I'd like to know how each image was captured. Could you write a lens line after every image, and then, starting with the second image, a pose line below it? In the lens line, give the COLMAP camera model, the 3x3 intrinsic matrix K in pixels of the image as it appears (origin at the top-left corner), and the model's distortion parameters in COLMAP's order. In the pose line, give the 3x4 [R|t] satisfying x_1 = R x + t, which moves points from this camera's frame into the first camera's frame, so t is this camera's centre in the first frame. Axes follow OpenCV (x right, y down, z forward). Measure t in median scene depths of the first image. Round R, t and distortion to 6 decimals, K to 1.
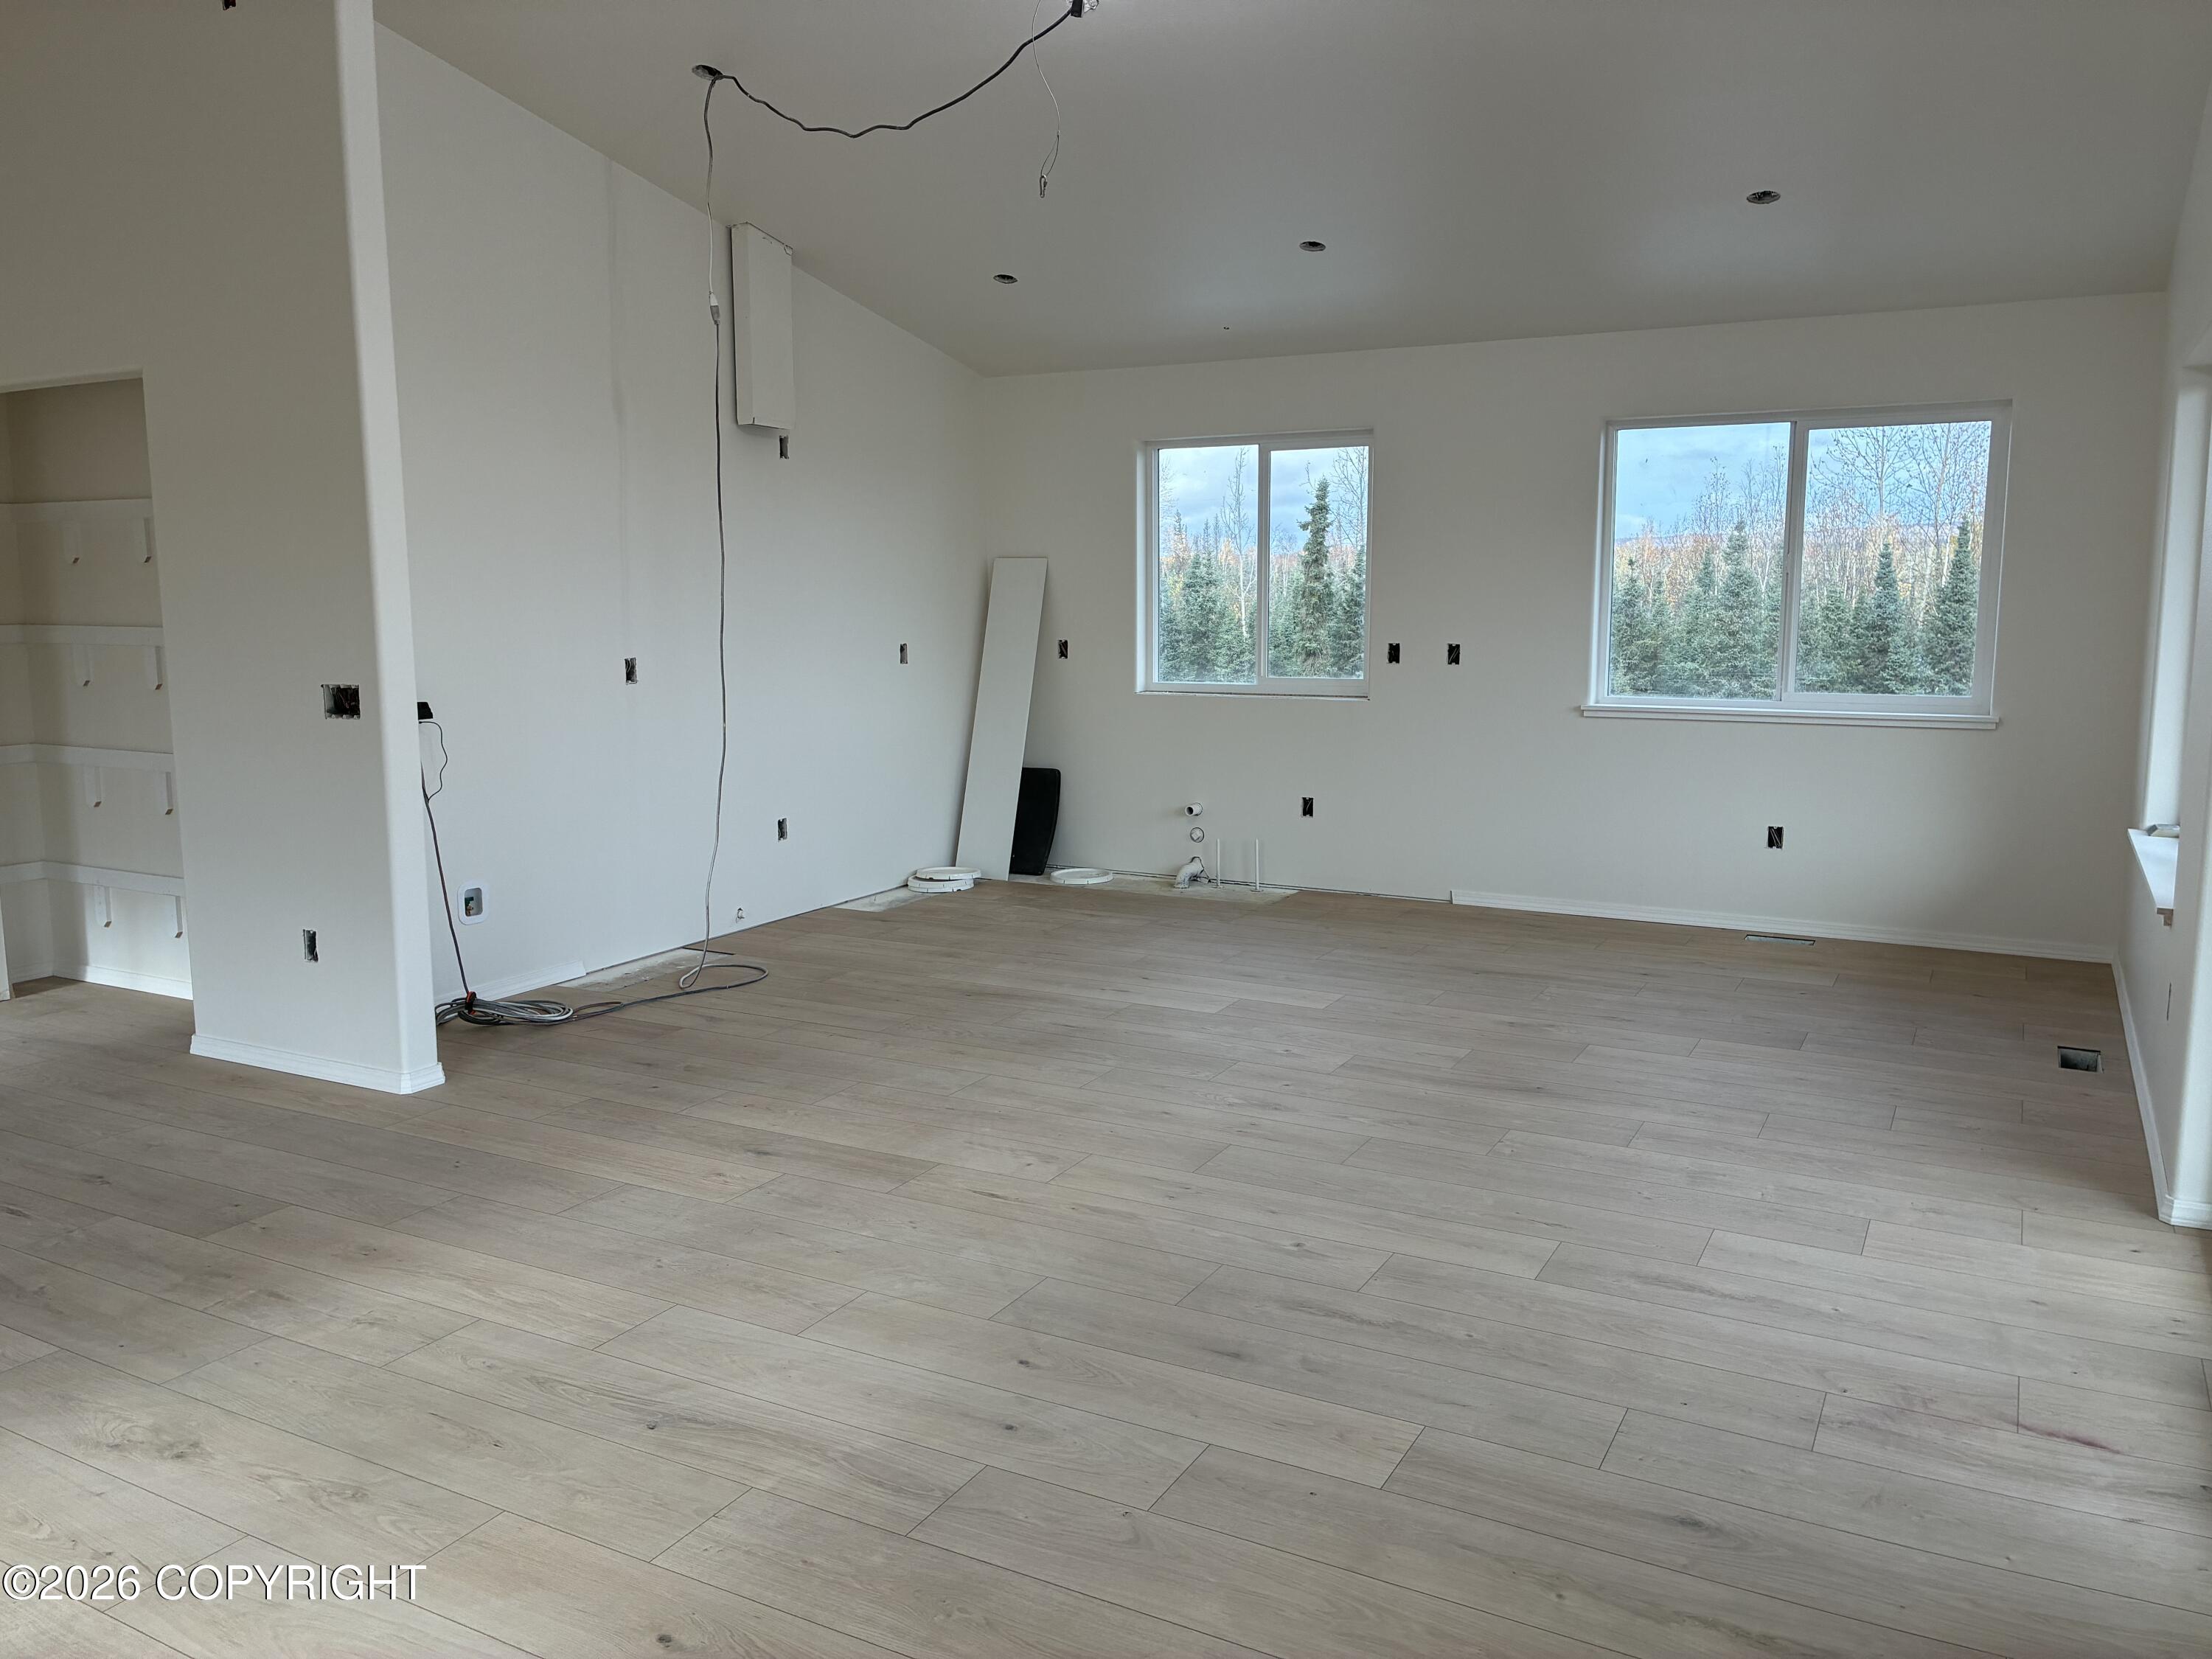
lens RADIAL K [[1676.5, 0, 1115.9], [0, 1676.5, 823.2], [0, 0, 1]] dist [0.051509, -0.064213]
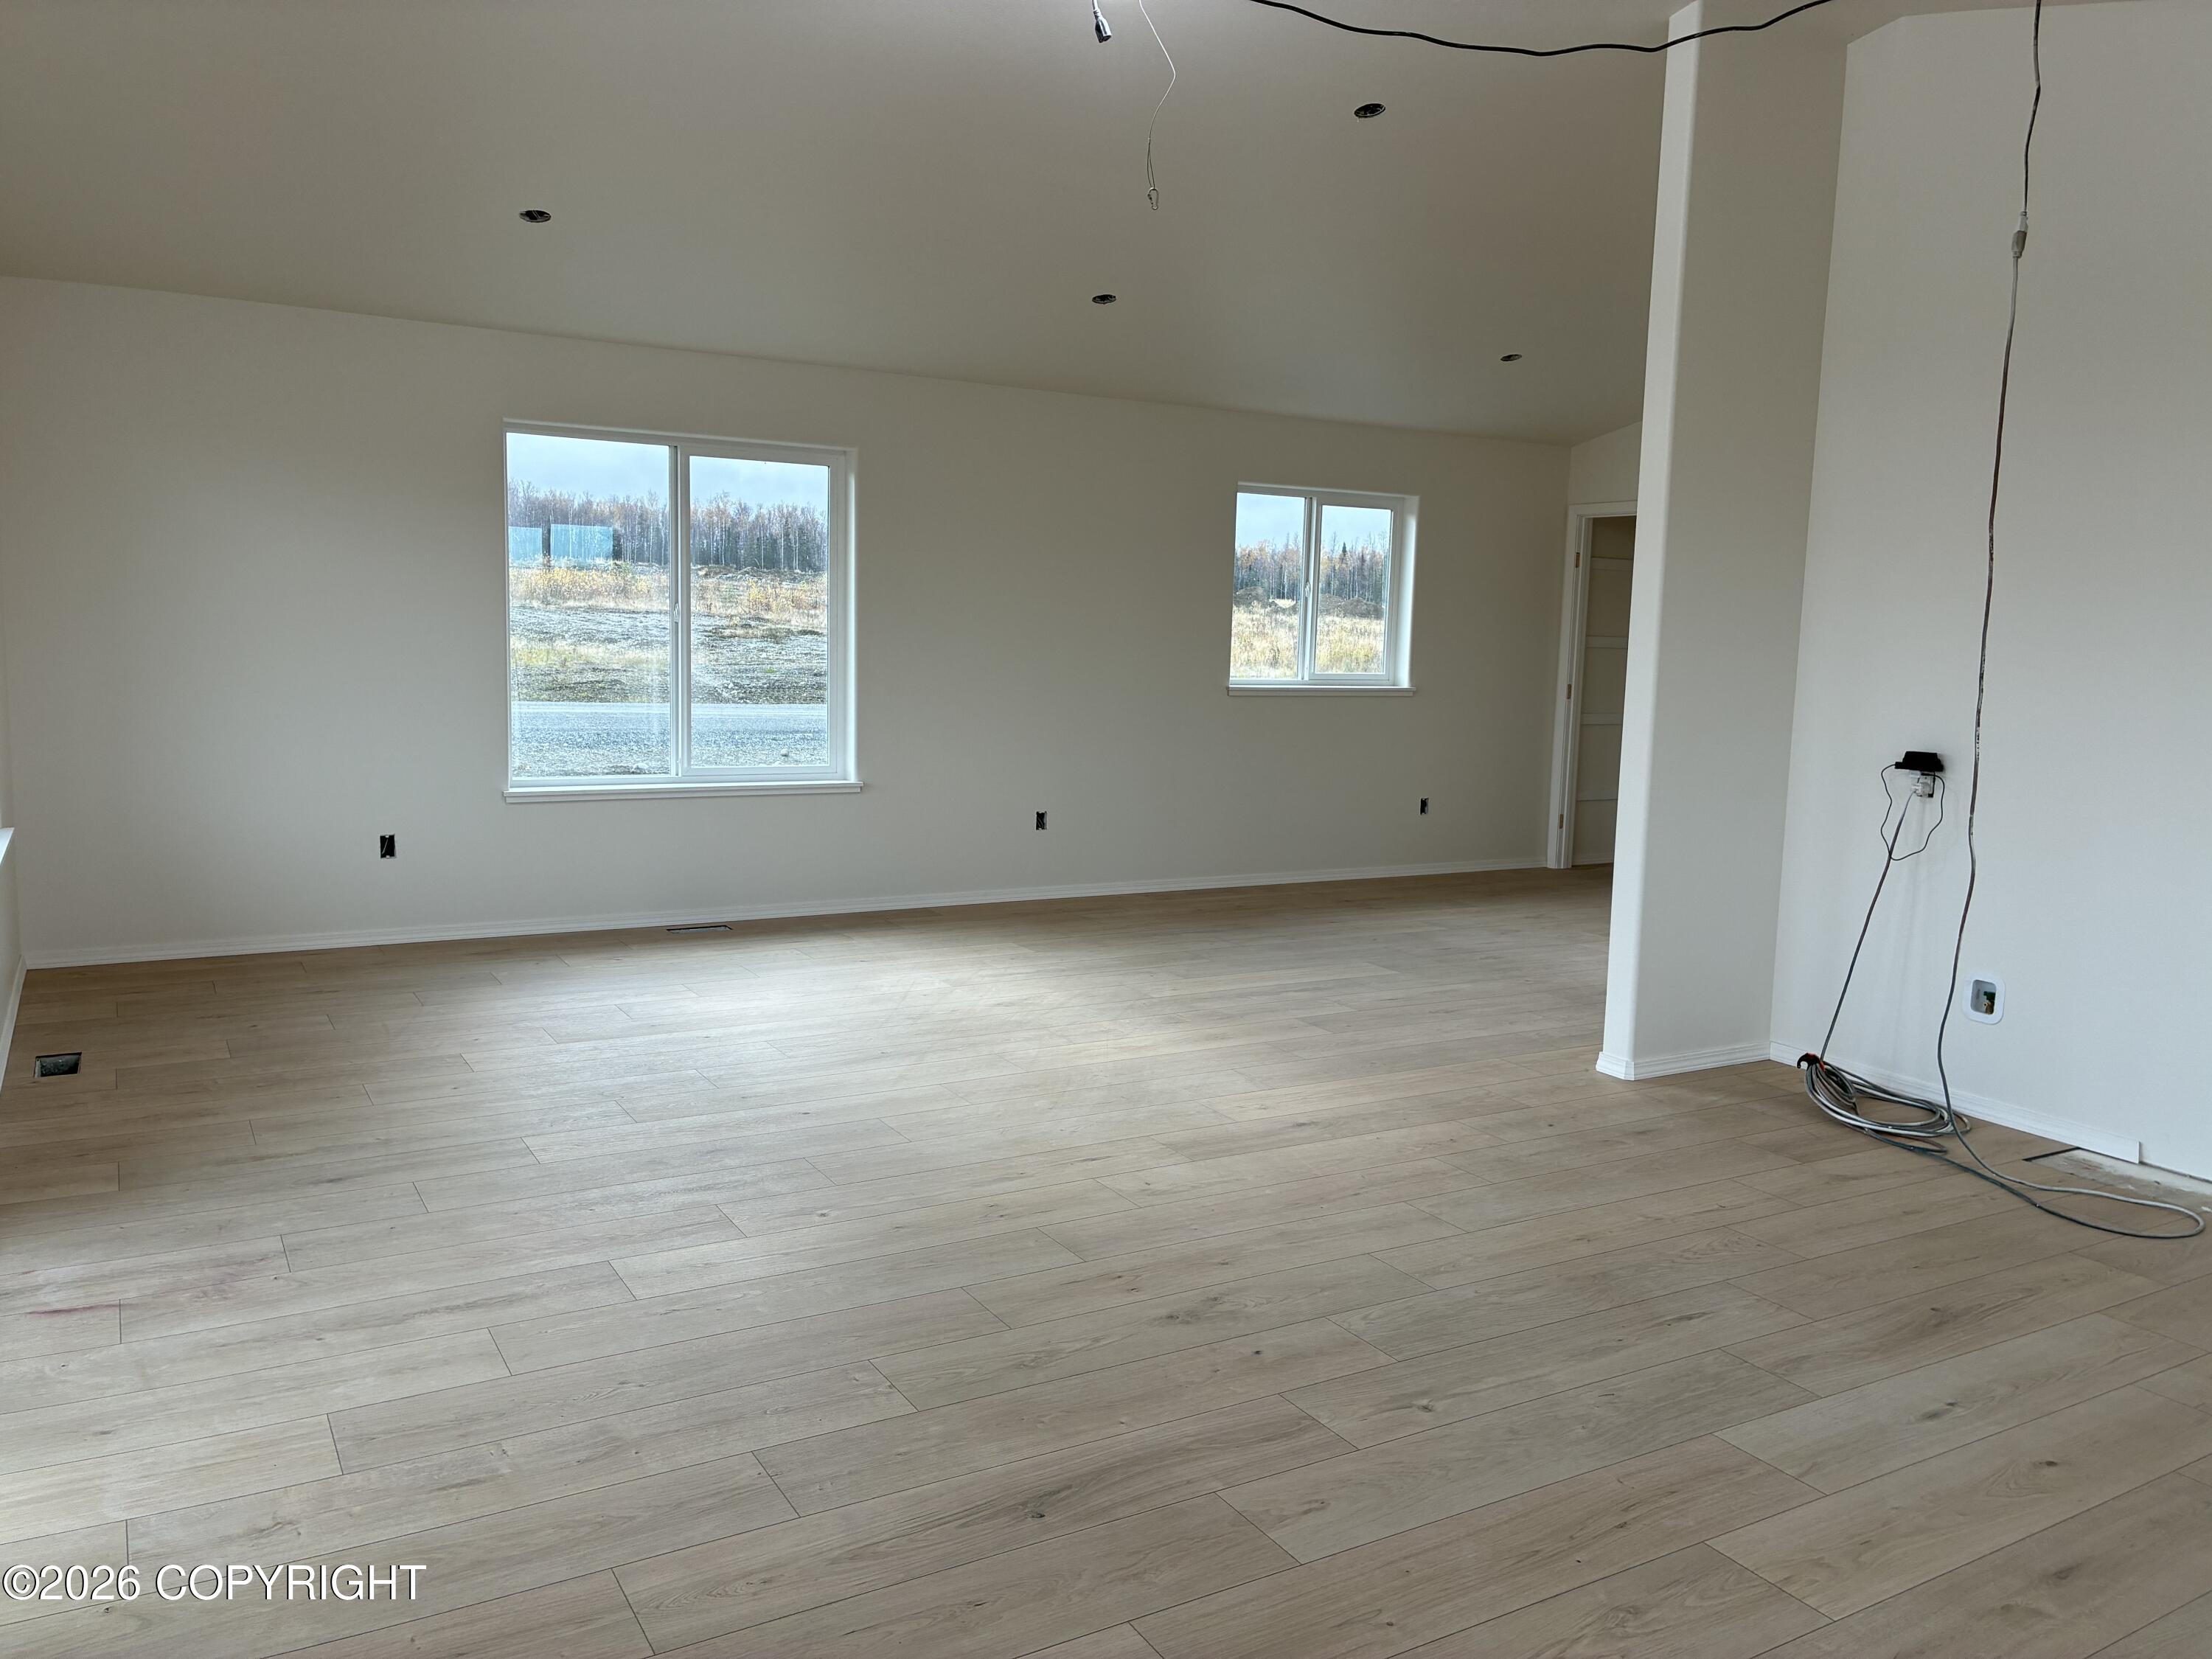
lens RADIAL K [[1676.5, 0, 1107.7], [0, 1676.5, 820.9], [0, 0, 1]] dist [0.051509, -0.064213]
pose [[-0.519599, 0.090231, -0.849632, 0.862755], [-0.149273, 0.969528, 0.194252, -0.212184], [0.841270, 0.227760, -0.490297, 1.565936]]
